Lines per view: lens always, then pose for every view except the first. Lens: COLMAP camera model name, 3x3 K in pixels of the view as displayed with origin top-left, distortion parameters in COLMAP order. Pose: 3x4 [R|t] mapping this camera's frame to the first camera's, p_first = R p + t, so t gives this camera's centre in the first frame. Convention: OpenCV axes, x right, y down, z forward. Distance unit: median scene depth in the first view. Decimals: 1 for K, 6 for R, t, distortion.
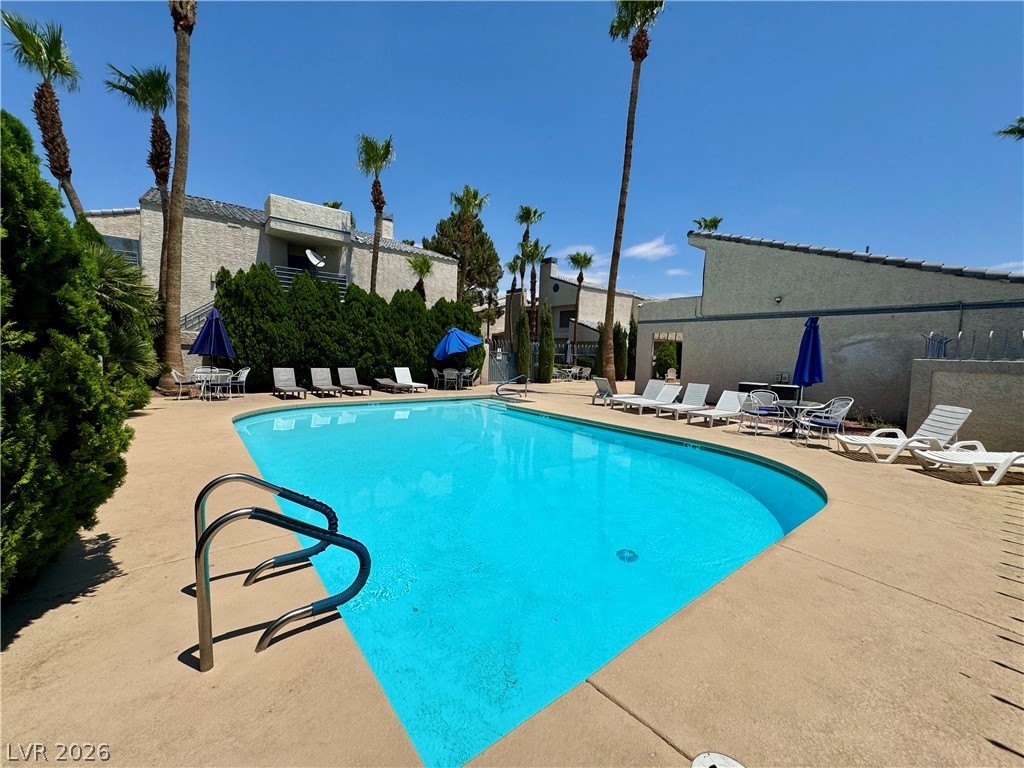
lens RADIAL K [[416.9, 0, 512.0], [0, 416.9, 384.0], [0, 0, 1]] dist [-0.000572, 0.000031]
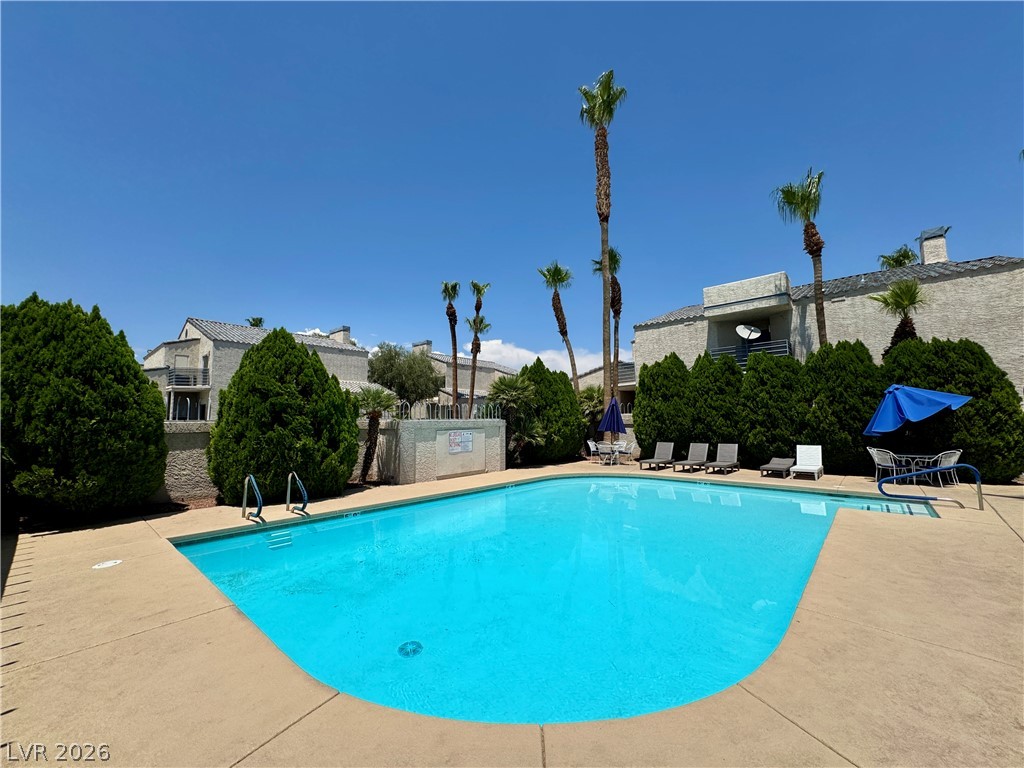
lens RADIAL K [[416.9, 0, 512.0], [0, 416.9, 384.0], [0, 0, 1]] dist [-0.000572, 0.000031]
pose [[0.144049, -0.121910, -0.982032, 0.441371], [-0.062613, 0.989271, -0.131993, -0.016683], [0.987588, 0.080501, 0.134871, 0.363778]]
